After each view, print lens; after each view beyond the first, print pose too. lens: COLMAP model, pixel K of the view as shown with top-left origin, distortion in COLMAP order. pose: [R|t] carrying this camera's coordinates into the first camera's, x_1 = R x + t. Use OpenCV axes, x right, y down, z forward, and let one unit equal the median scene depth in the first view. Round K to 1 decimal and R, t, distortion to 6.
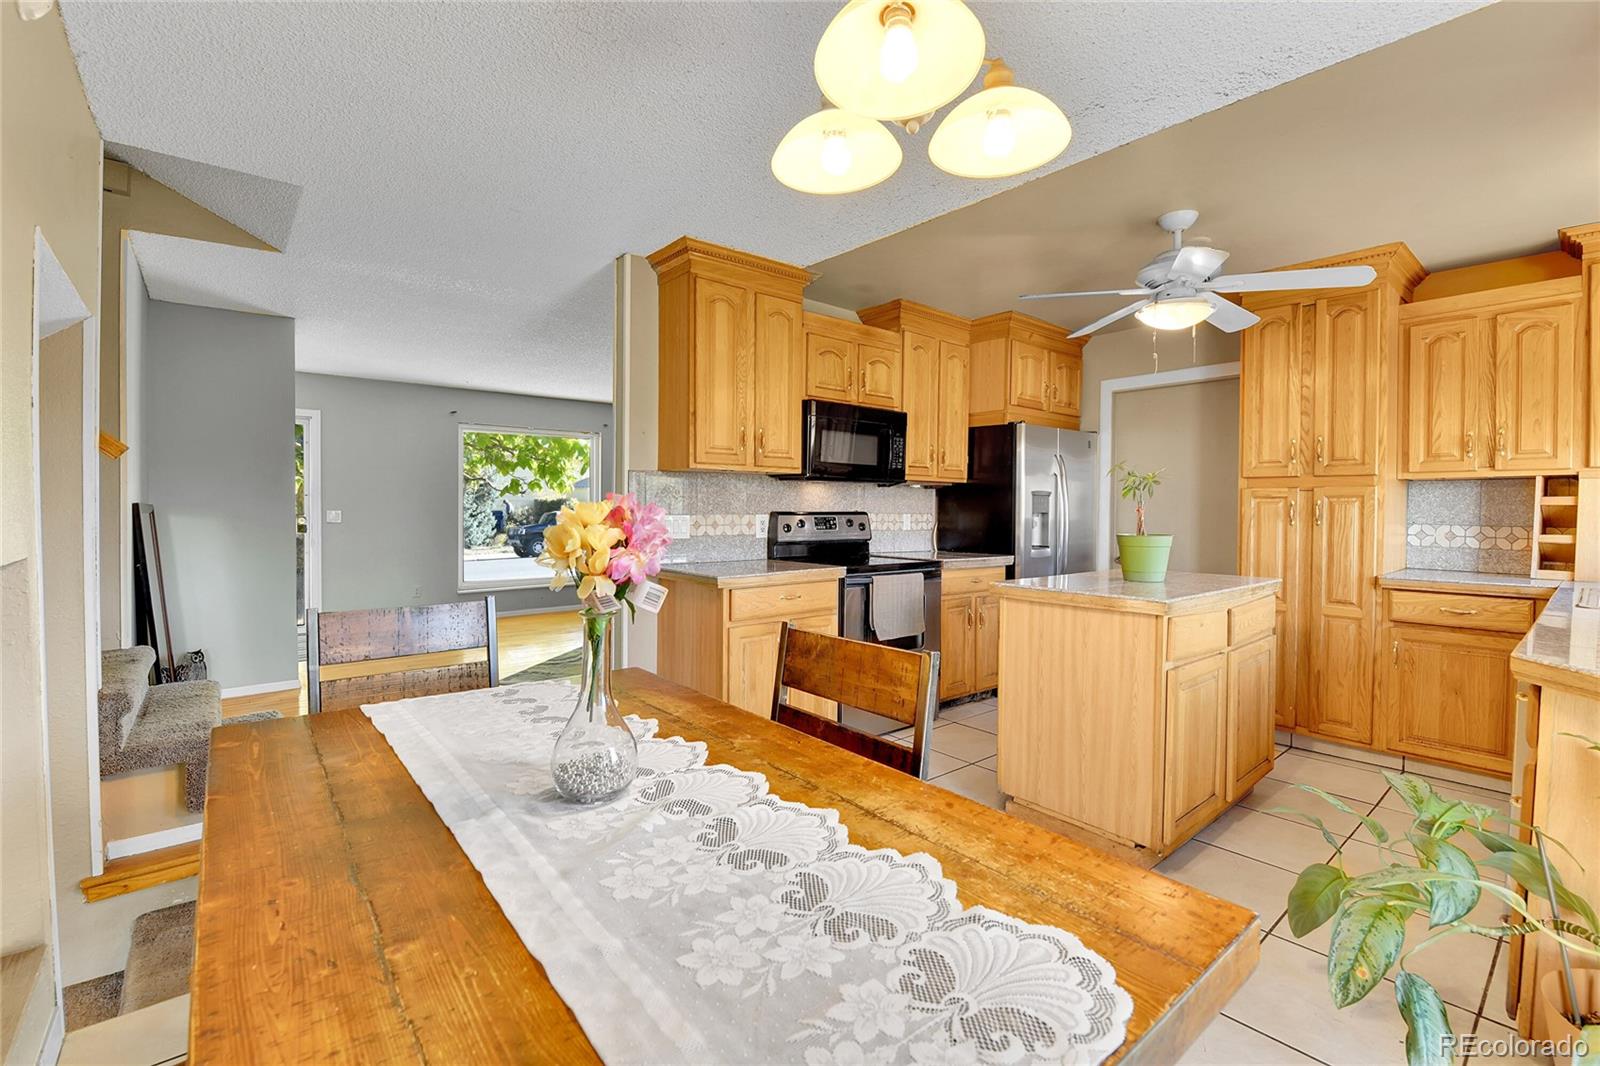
lens RADIAL K [[703.2, 0, 795.0], [0, 703.2, 523.7], [0, 0, 1]] dist [-0.015043, -0.002984]
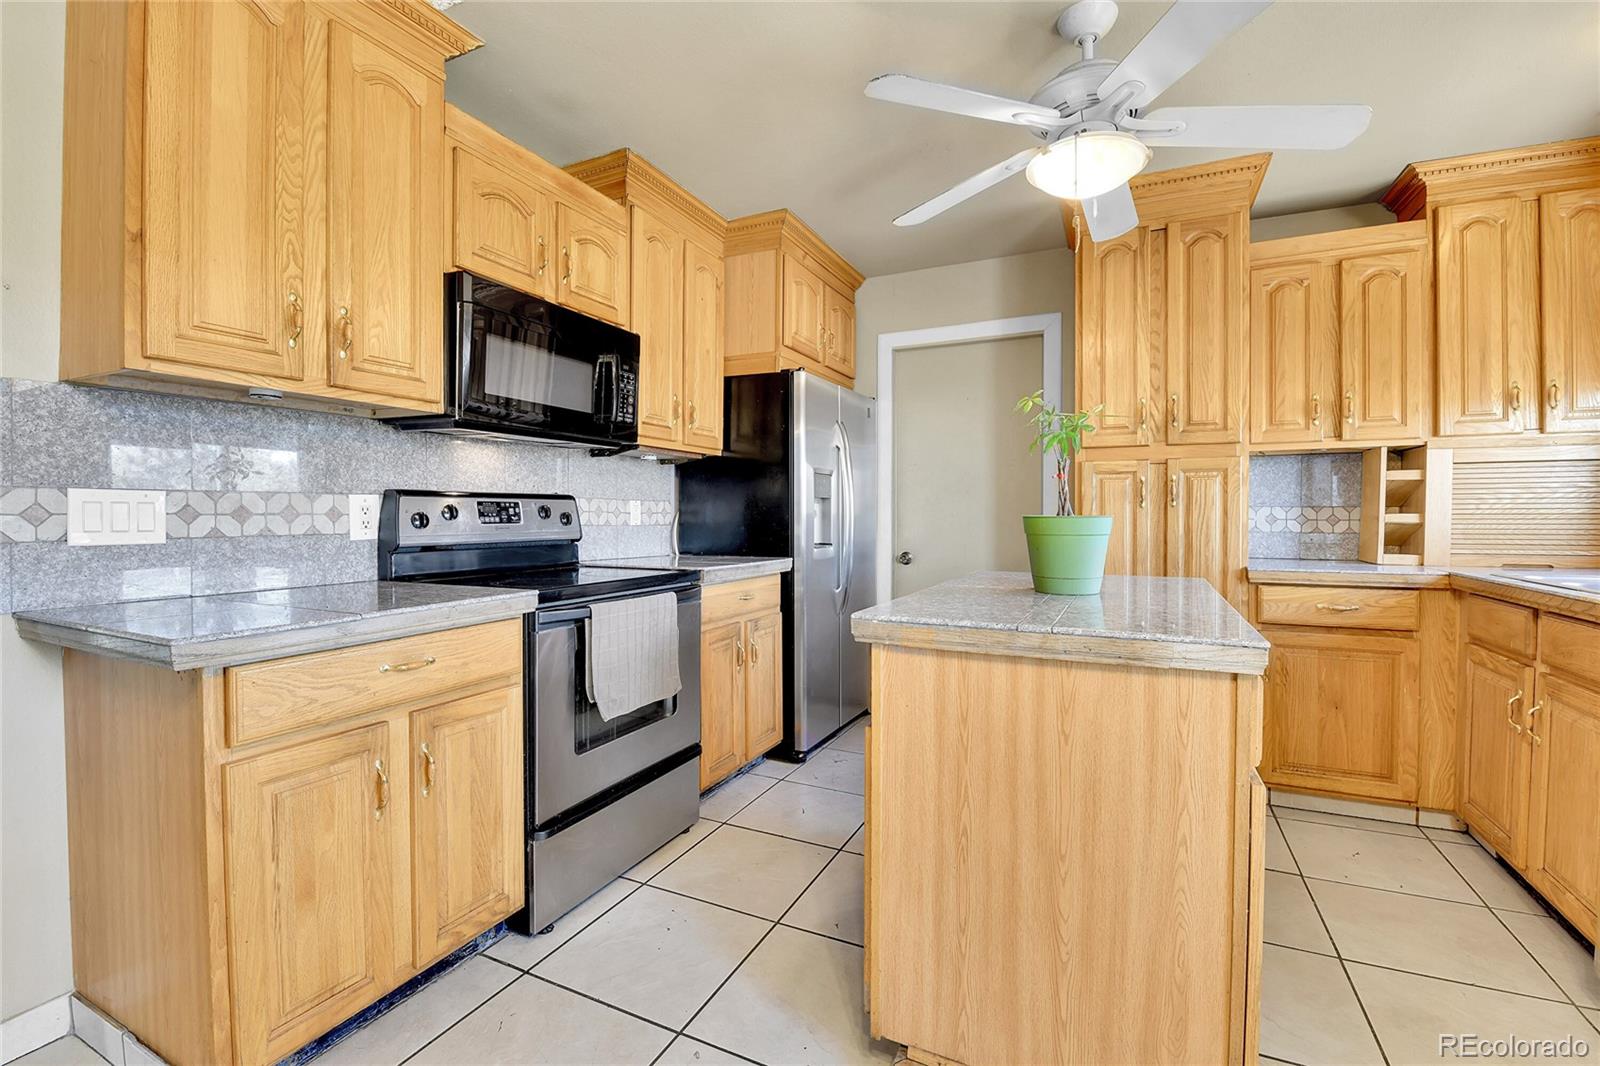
lens RADIAL K [[703.2, 0, 805.8], [0, 703.2, 524.4], [0, 0, 1]] dist [-0.015043, -0.002984]
pose [[0.908083, -0.013720, 0.418565, 0.036387], [0.016105, 0.999868, -0.002165, 0.016881], [-0.418480, 0.008707, 0.908184, 0.445951]]
